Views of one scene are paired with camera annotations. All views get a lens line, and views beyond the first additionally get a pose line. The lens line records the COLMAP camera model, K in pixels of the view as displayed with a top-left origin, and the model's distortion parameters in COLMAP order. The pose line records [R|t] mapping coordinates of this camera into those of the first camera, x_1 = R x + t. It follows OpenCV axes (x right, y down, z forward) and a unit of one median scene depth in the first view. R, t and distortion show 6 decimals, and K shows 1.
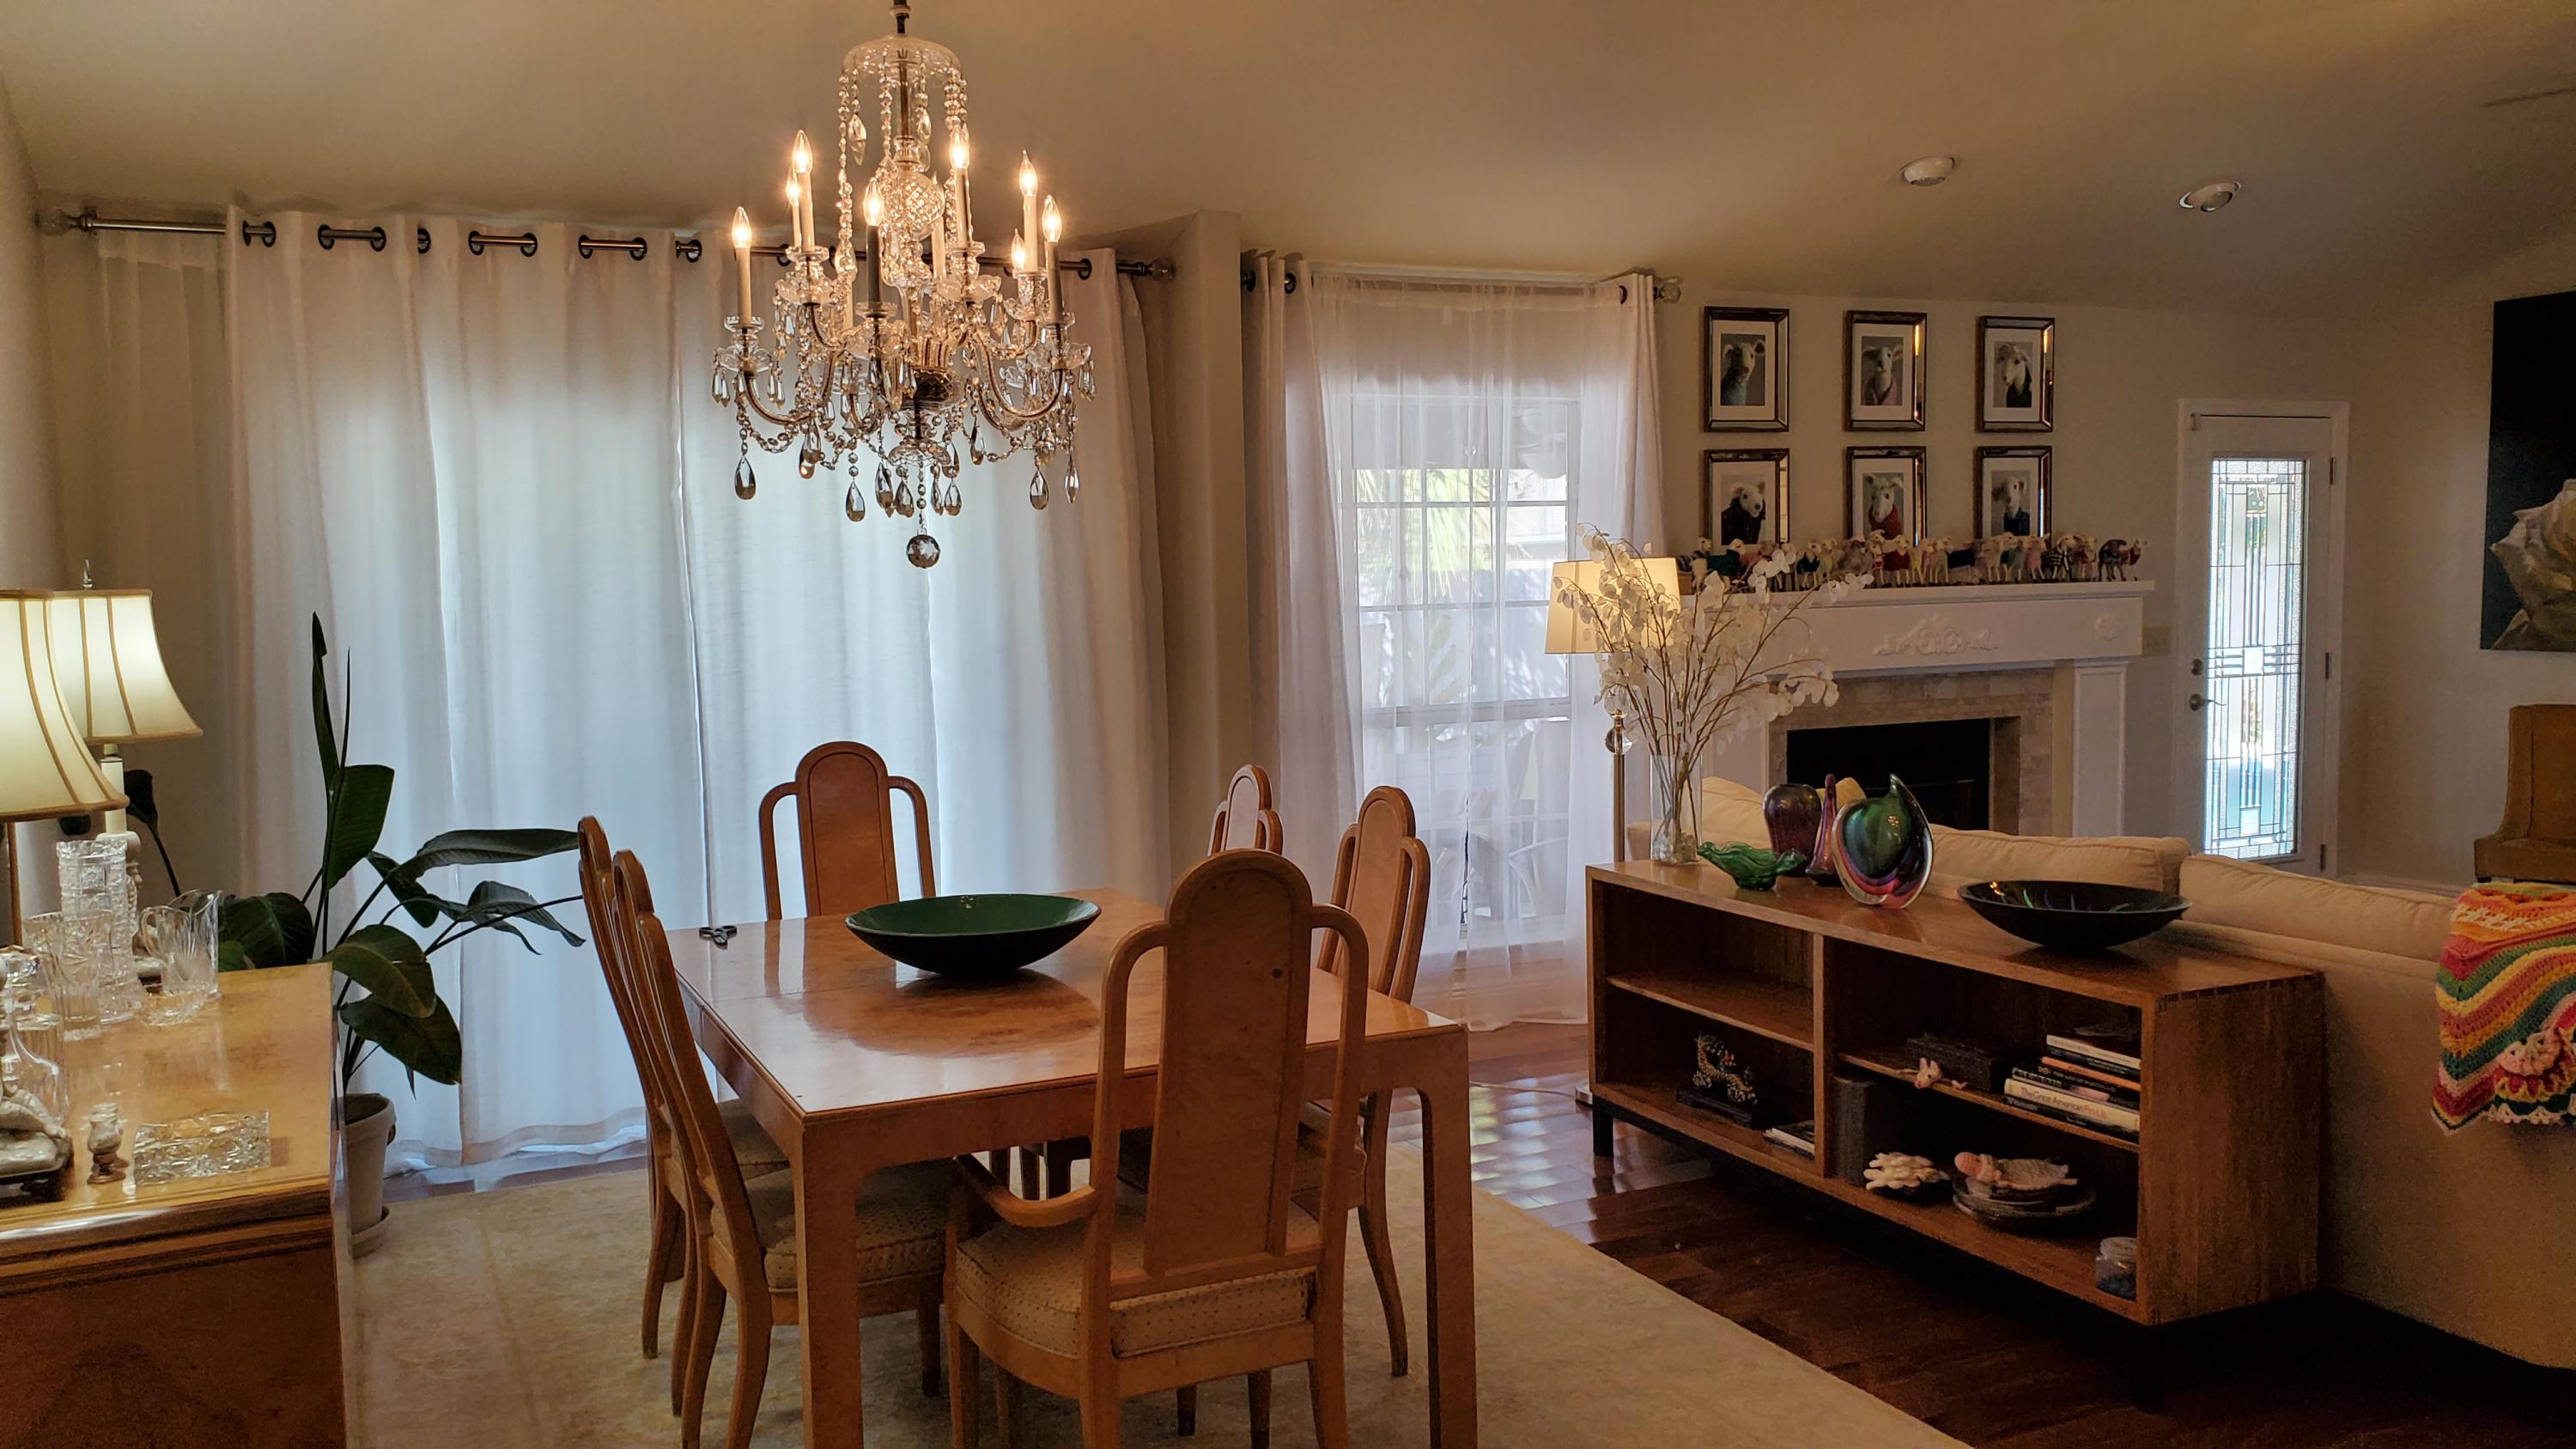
lens RADIAL K [[2023.7, 0, 1249.7], [0, 2023.7, 787.8], [0, 0, 1]] dist [0.007108, 0.010754]
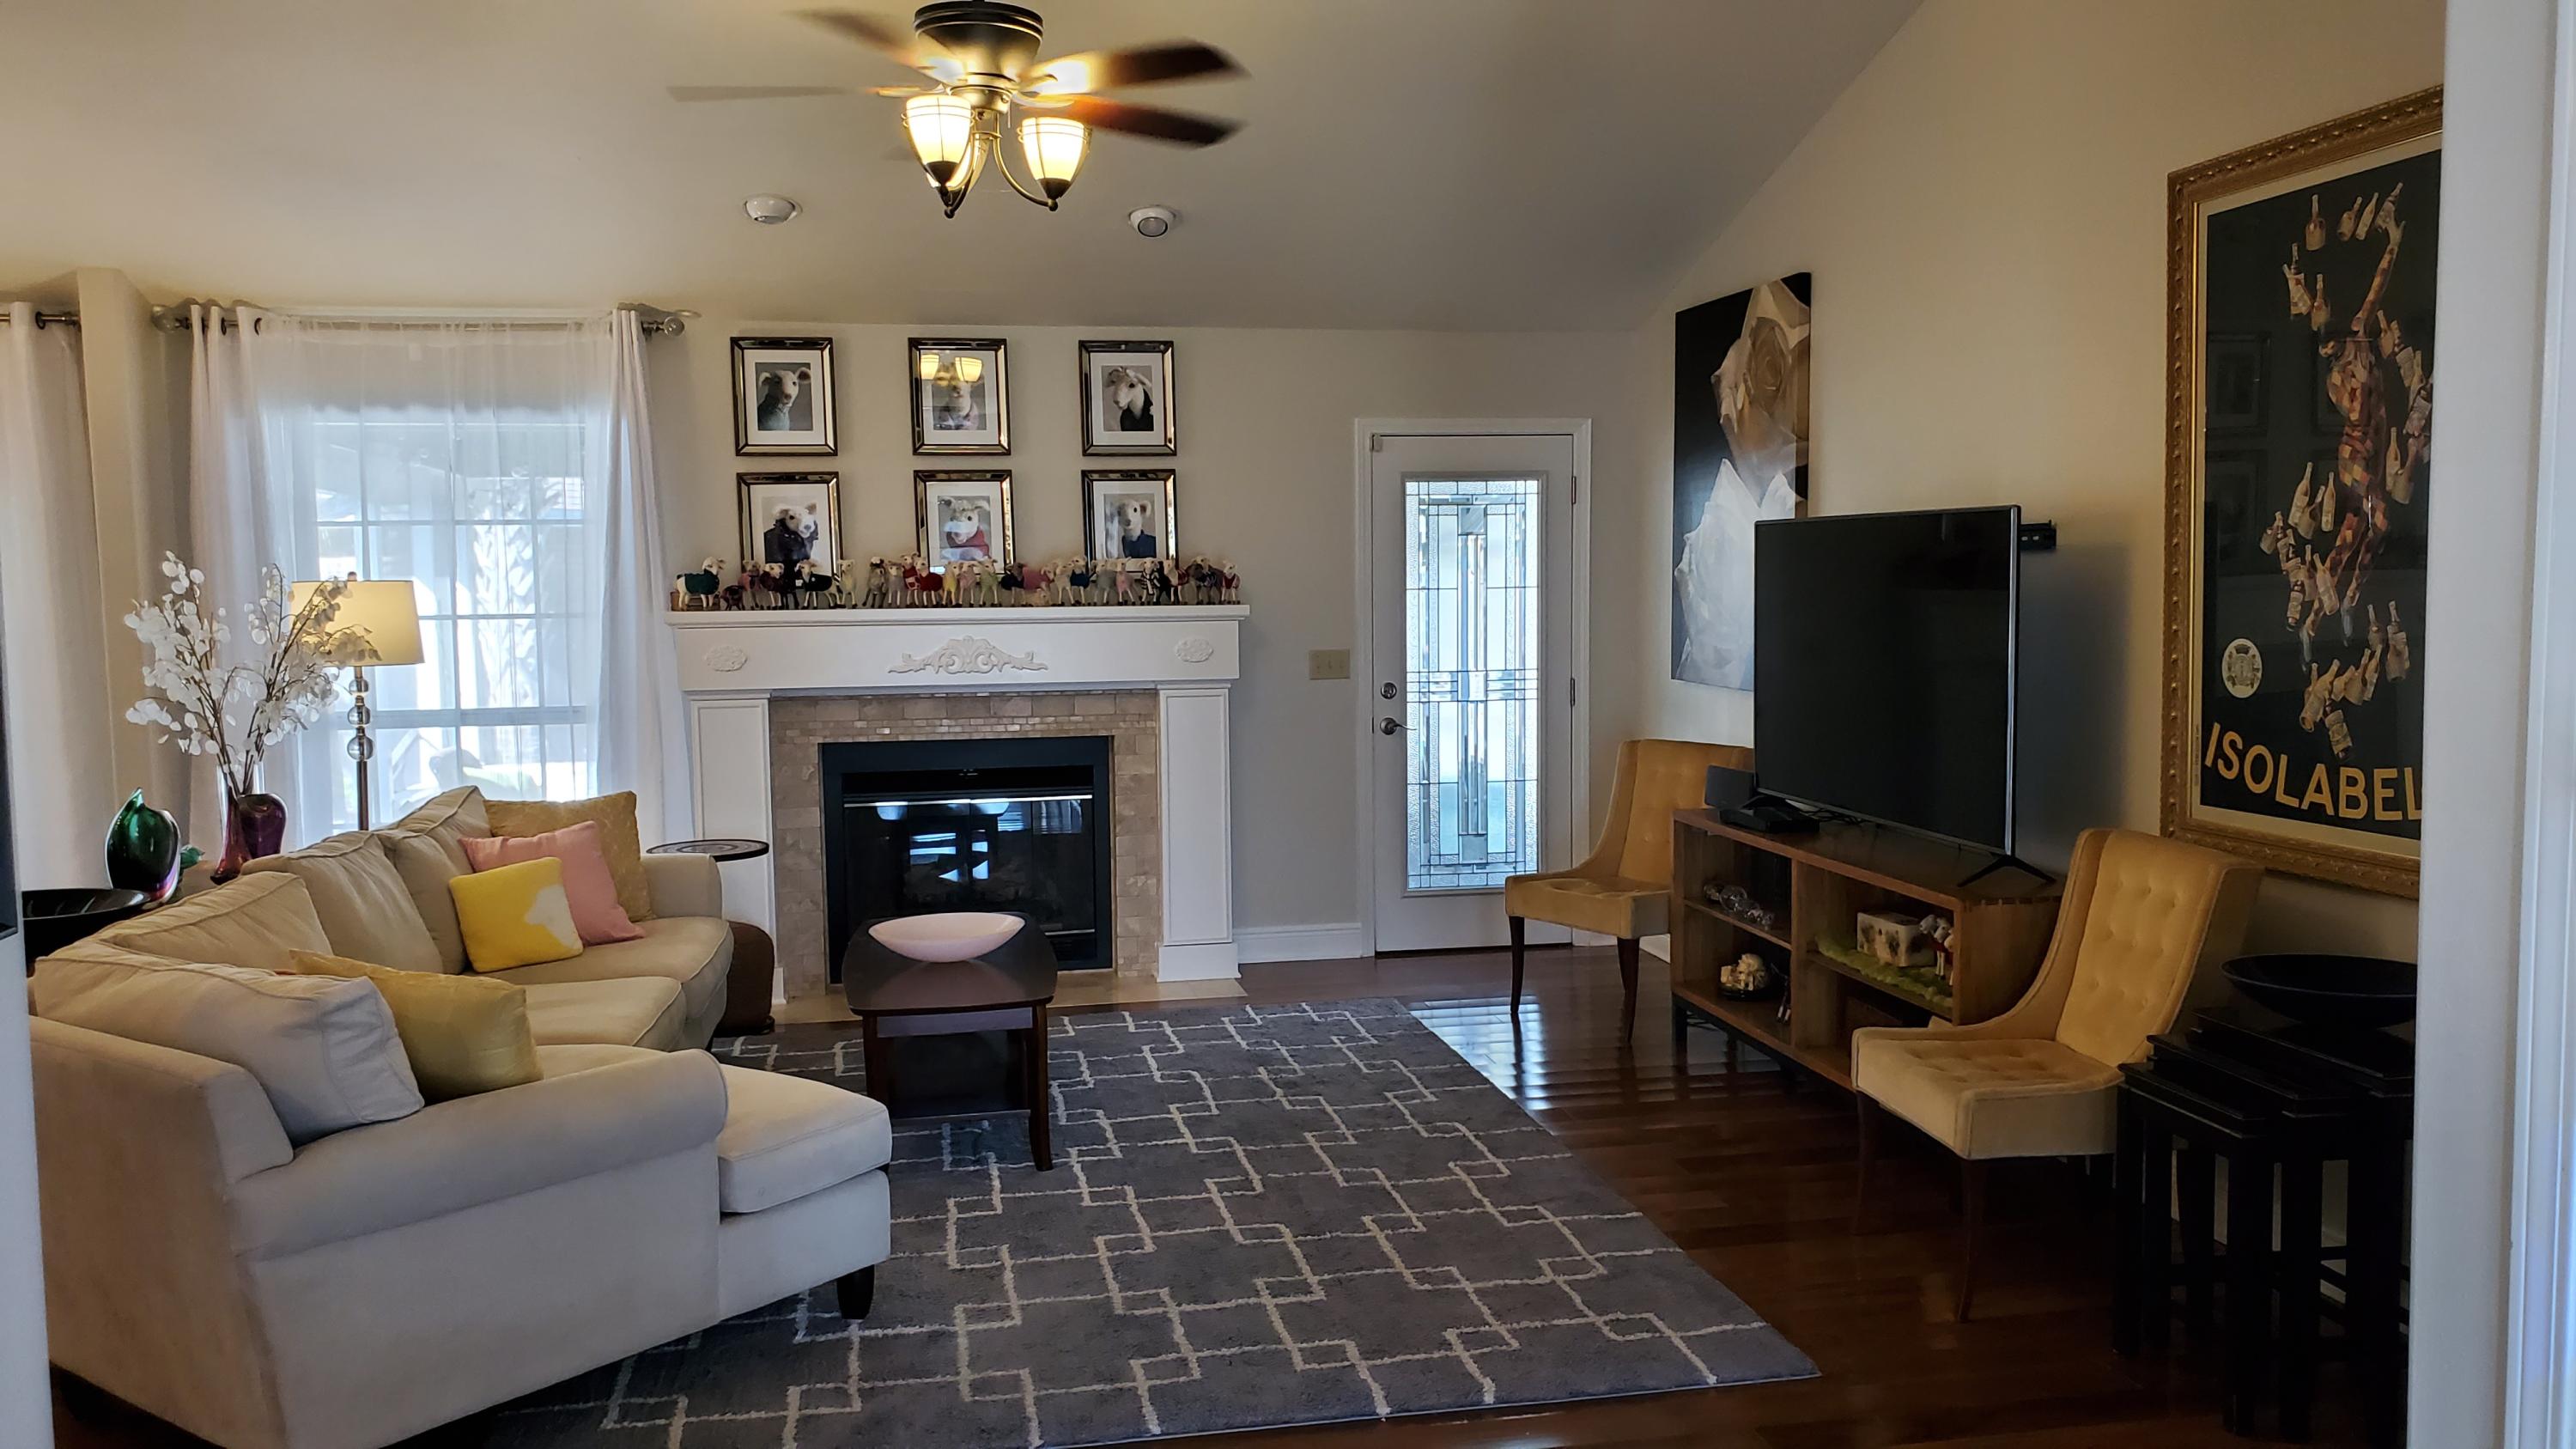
lens RADIAL K [[2012.6, 0, 1288.0], [0, 2012.6, 724.5], [0, 0, 1]] dist [0.259057, -0.563163]
pose [[0.968715, 0.030718, -0.246268, 0.721055], [-0.035373, 0.999269, -0.014497, -0.029697], [0.245643, 0.022755, 0.969093, 0.041758]]
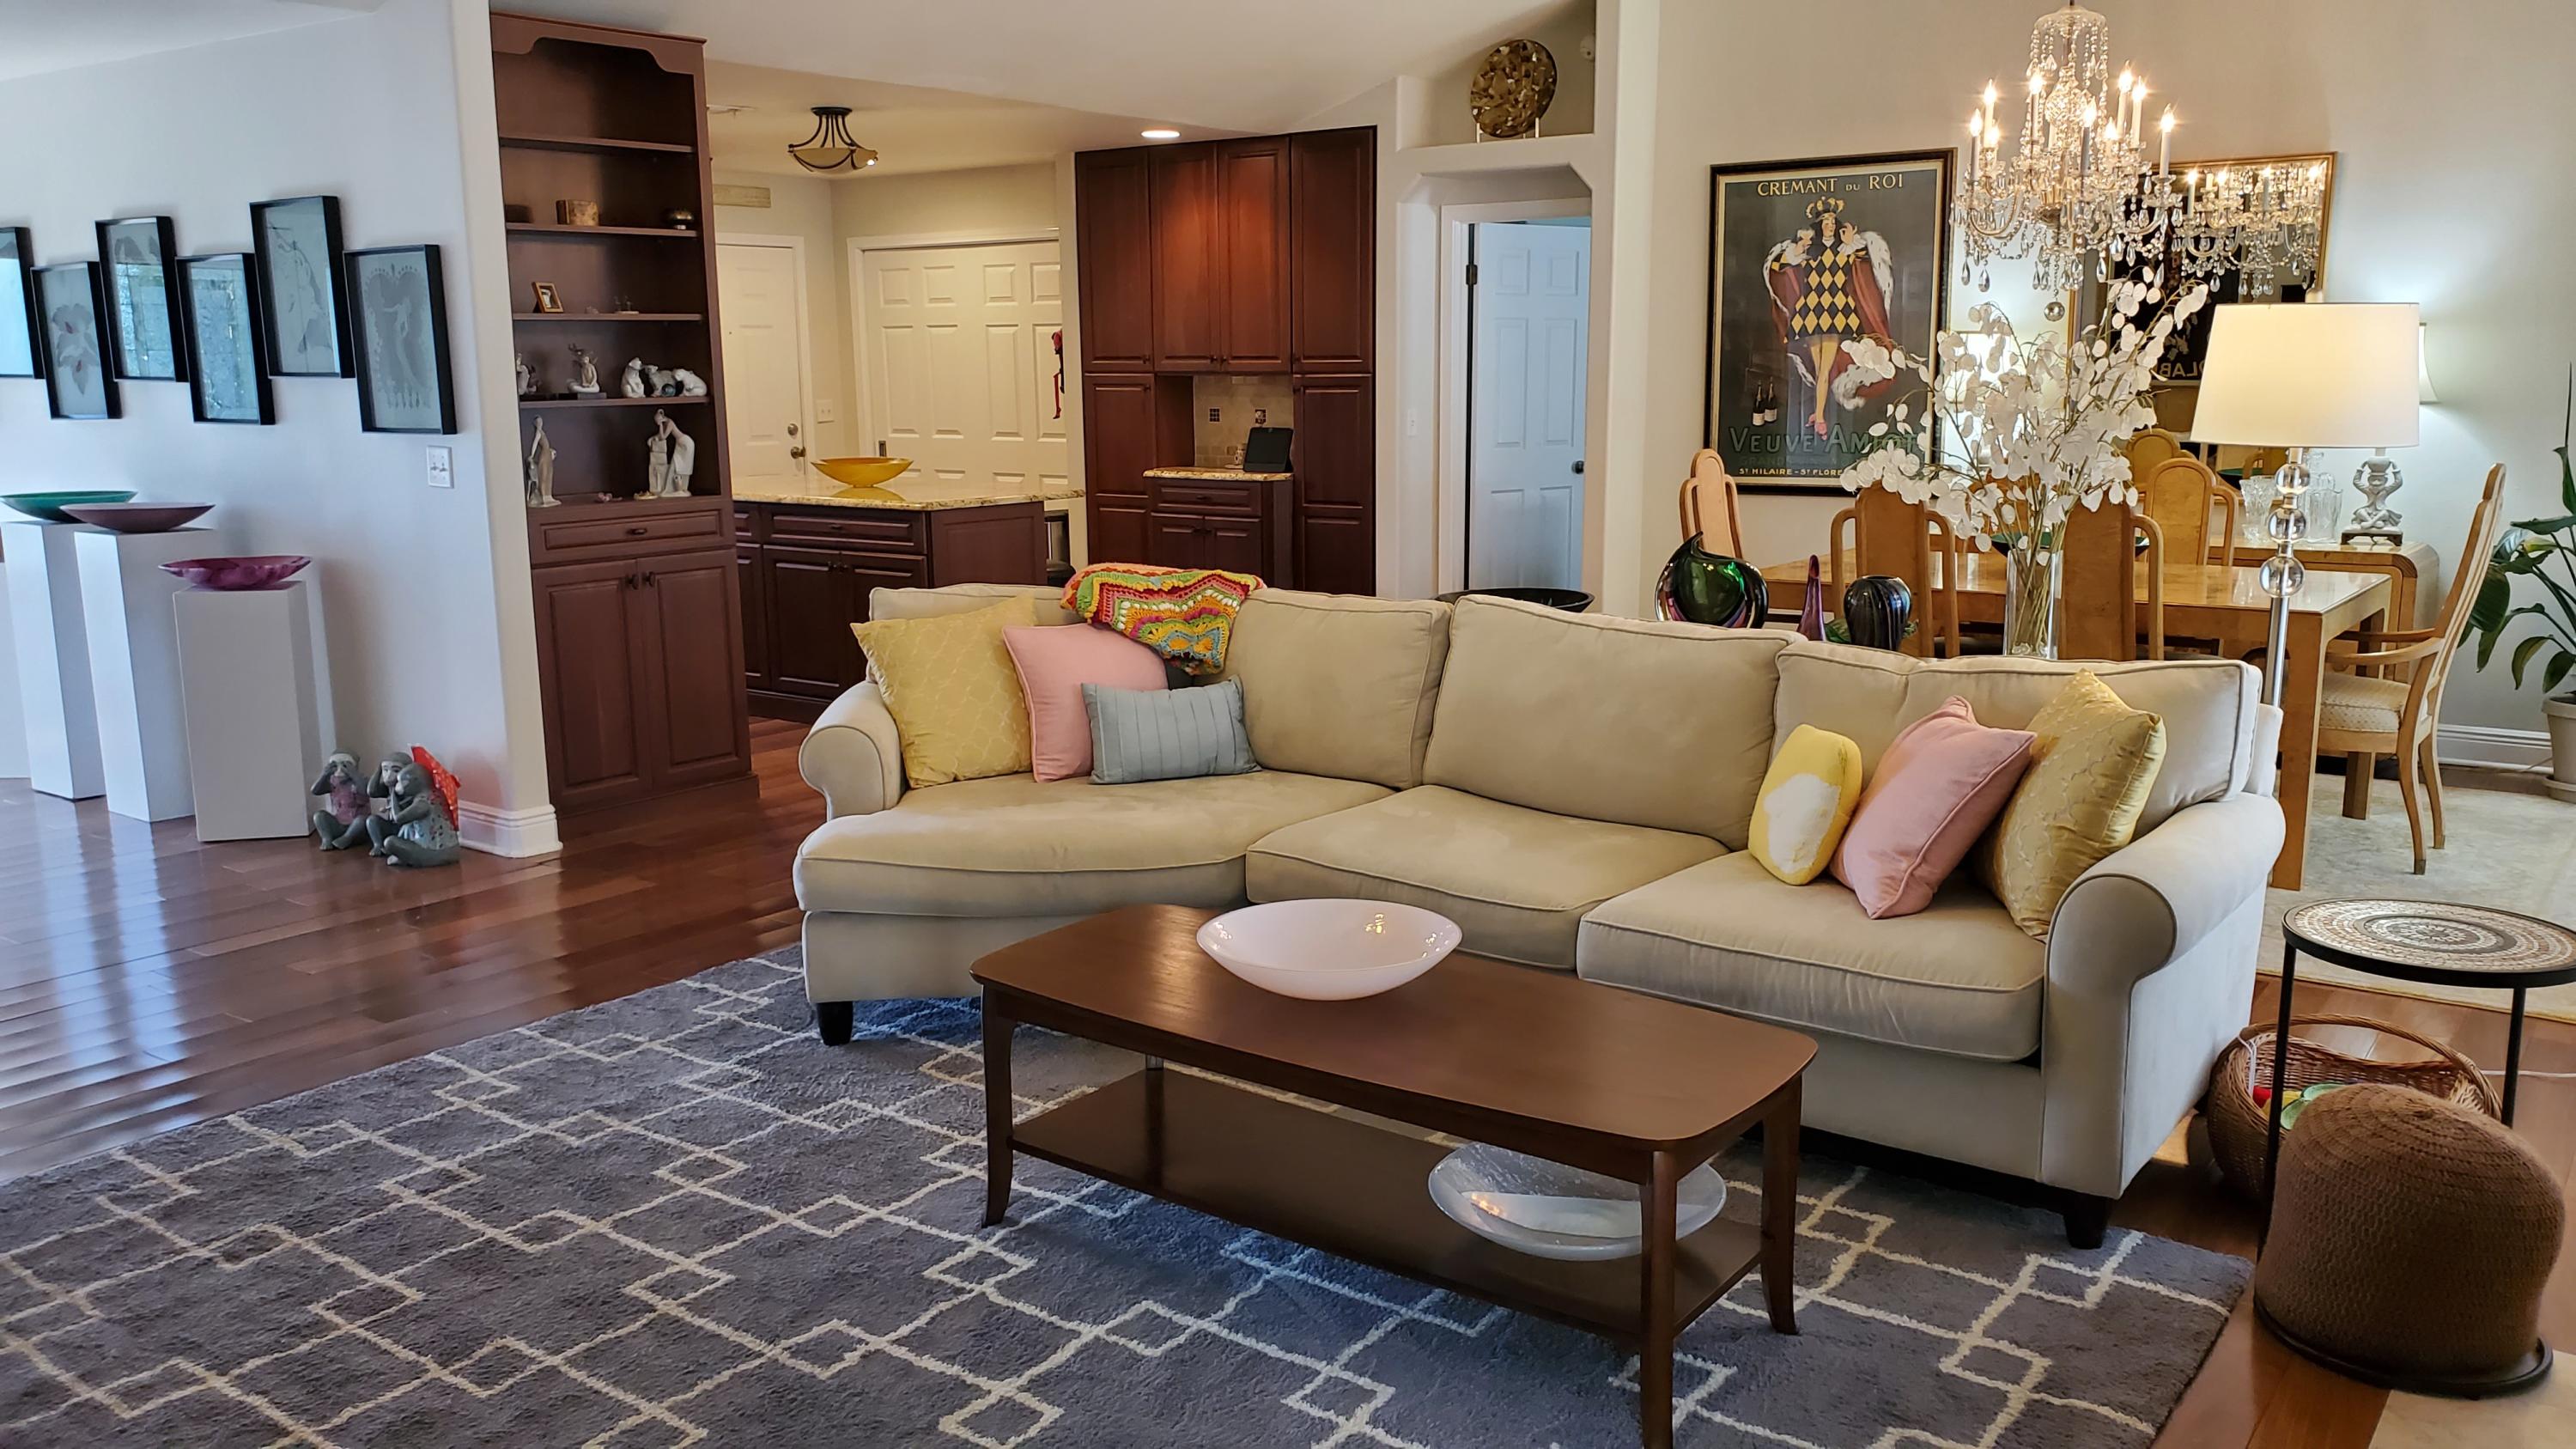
lens RADIAL K [[1986.6, 0, 1288.0], [0, 1986.6, 724.5], [0, 0, 1]] dist [0.039719, 0.005436]
pose [[-0.878961, 0.122193, -0.460973, 0.610341], [-0.014274, 0.959443, 0.281542, -0.124443], [0.476679, 0.254045, -0.841569, 1.092035]]
